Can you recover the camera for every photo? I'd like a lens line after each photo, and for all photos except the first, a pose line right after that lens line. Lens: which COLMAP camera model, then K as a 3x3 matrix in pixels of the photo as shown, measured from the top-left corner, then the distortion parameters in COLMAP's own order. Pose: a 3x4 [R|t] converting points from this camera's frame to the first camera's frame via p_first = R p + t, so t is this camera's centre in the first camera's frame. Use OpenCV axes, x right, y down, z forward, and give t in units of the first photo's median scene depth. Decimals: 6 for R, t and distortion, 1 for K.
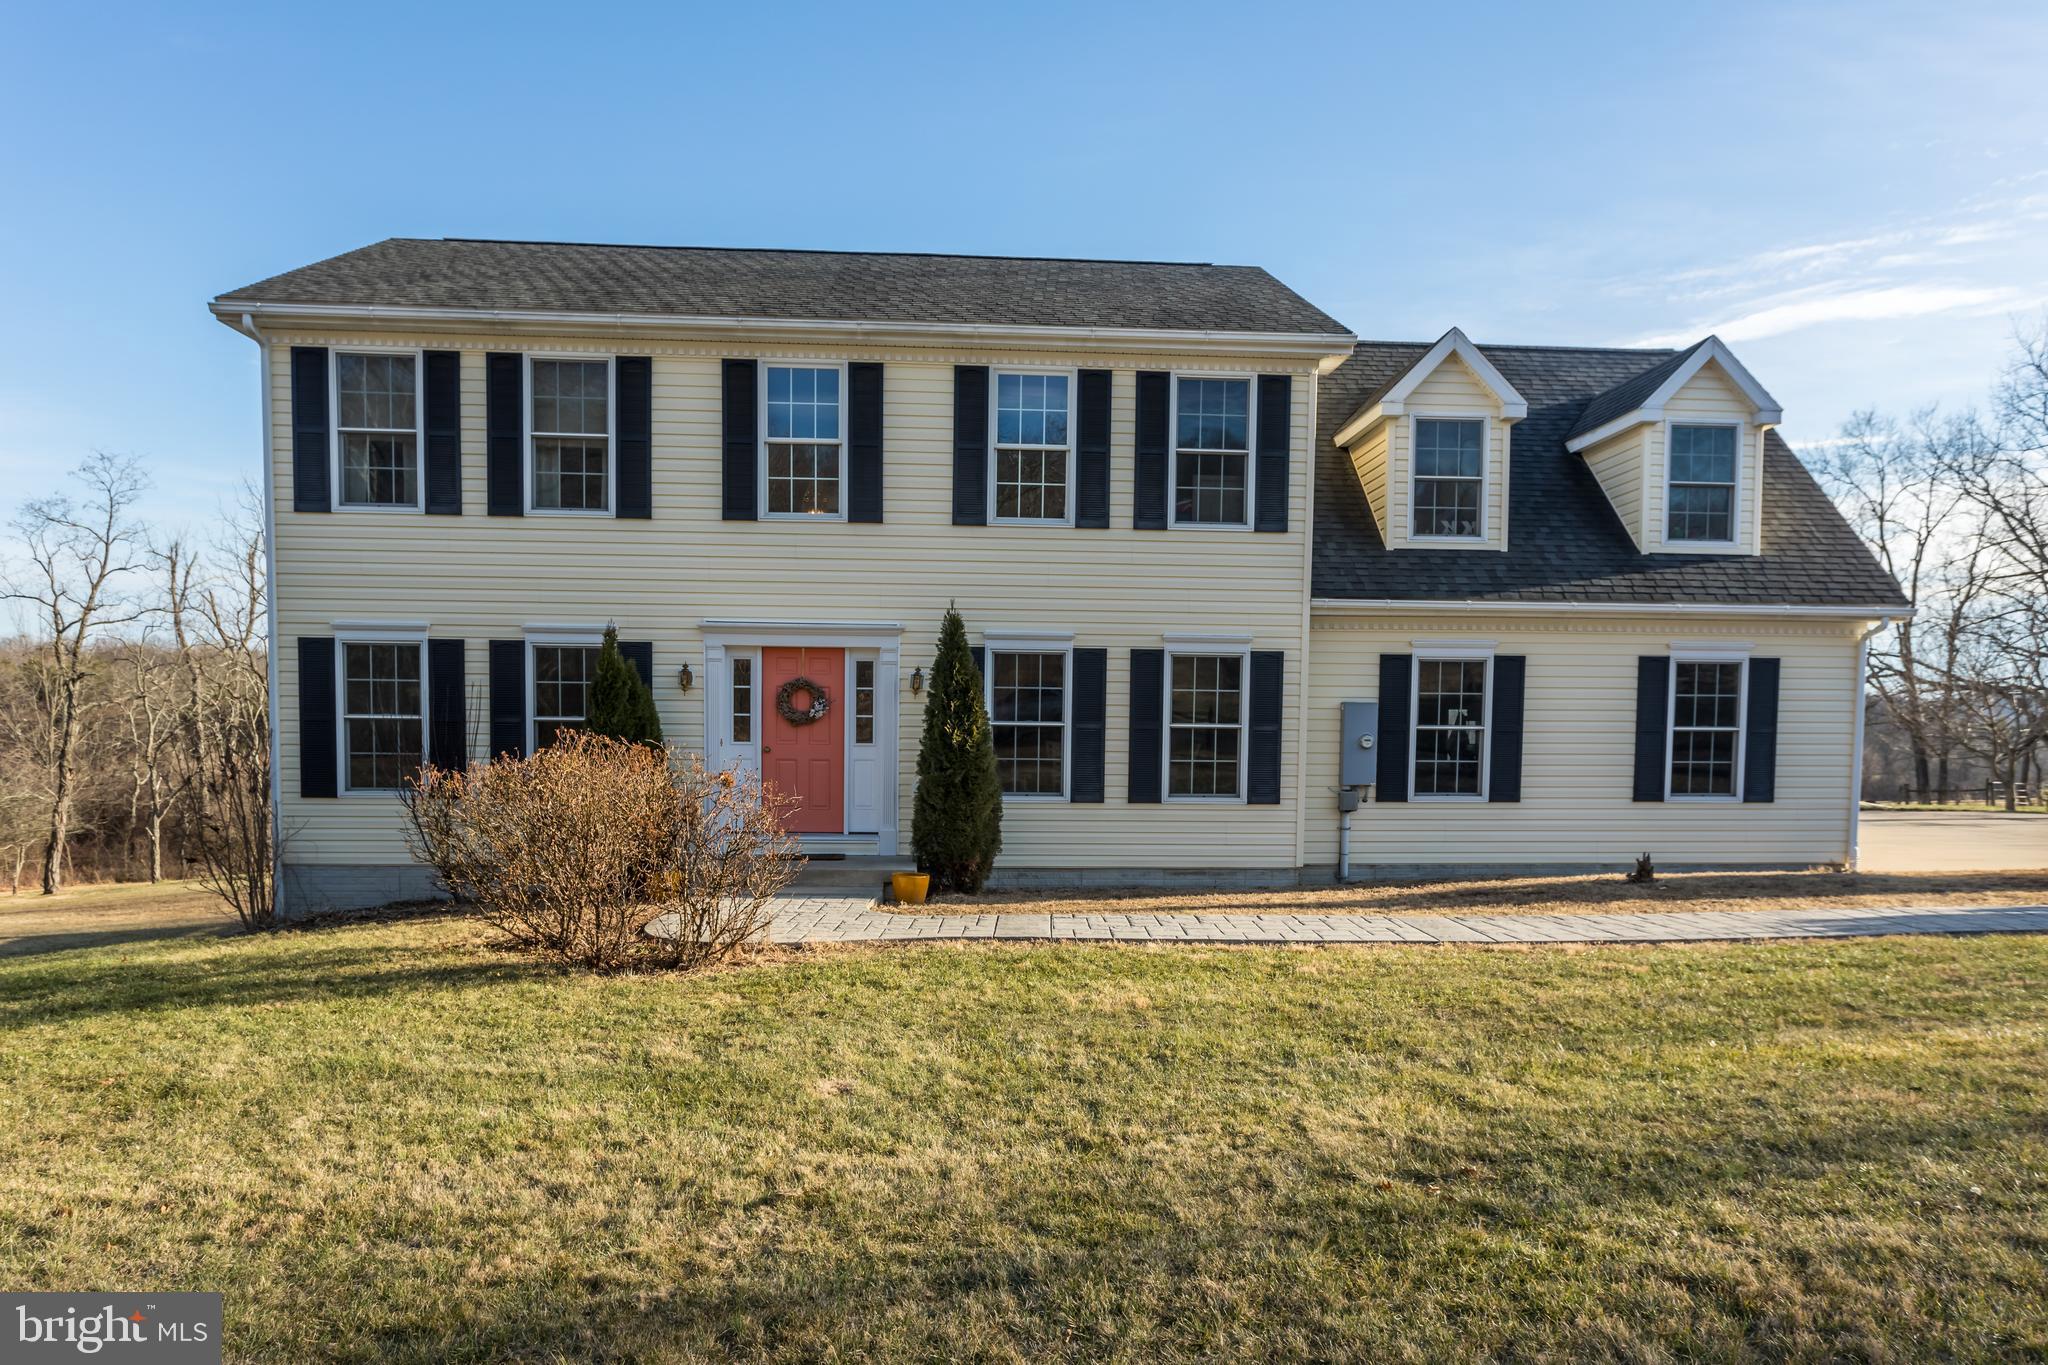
lens RADIAL K [[999.4, 0, 1024.9], [0, 999.4, 805.9], [0, 0, 1]] dist [-0.002622, 0.000174]
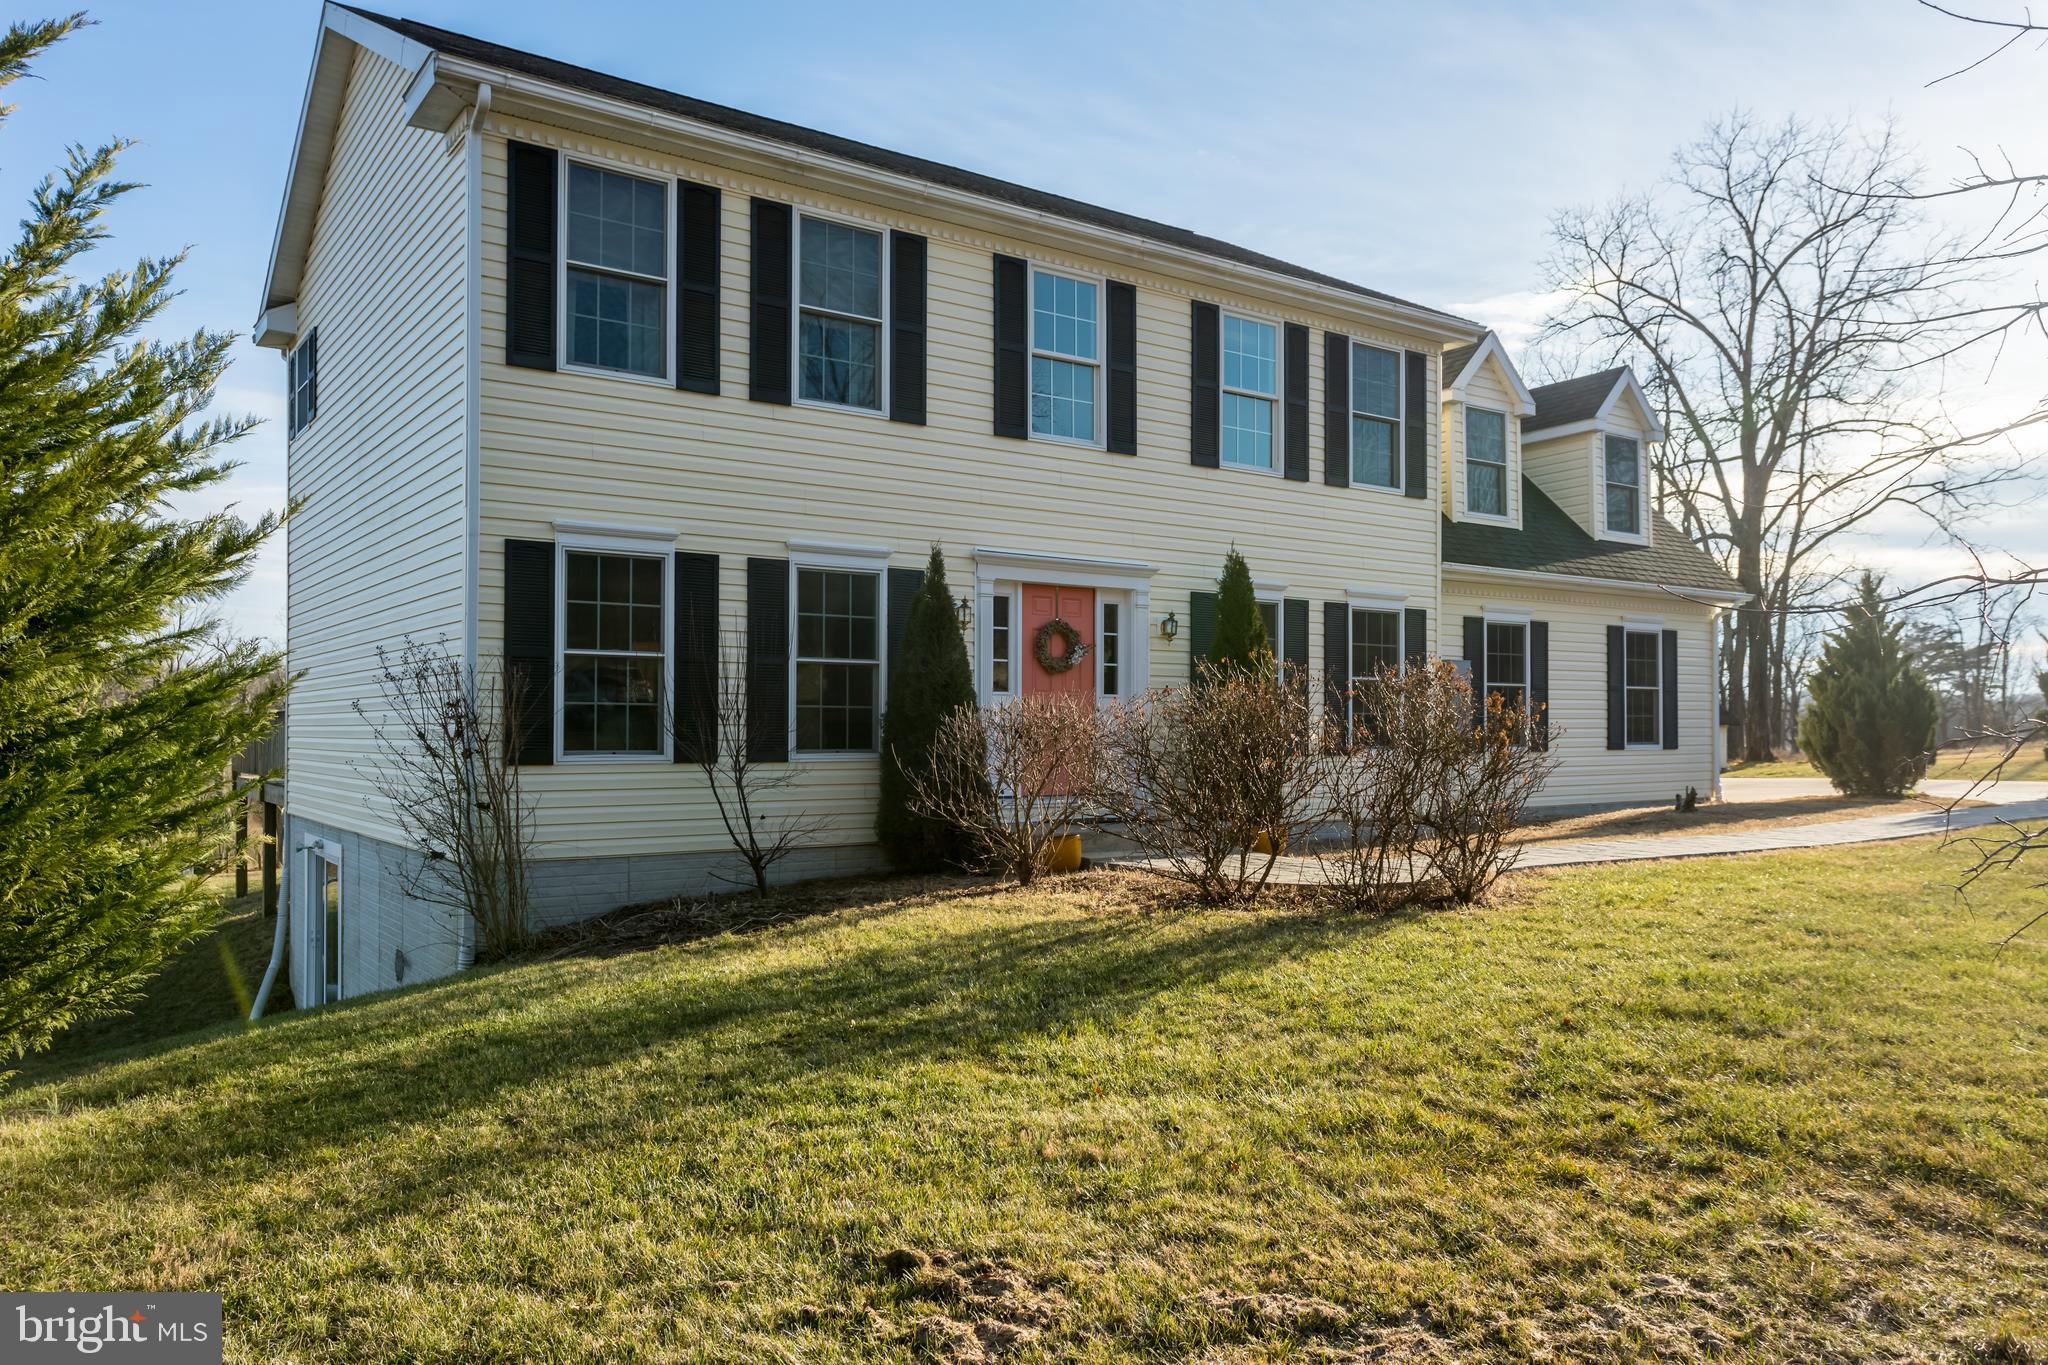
lens RADIAL K [[1390.5, 0, 1065.9], [0, 1390.5, 681.8], [0, 0, 1]] dist [0.004492, 0.000794]
pose [[0.848528, 0.013170, 0.528986, -0.840881], [0.018208, 0.998372, -0.054062, -0.006446], [-0.528837, 0.055505, 0.846907, -0.039566]]
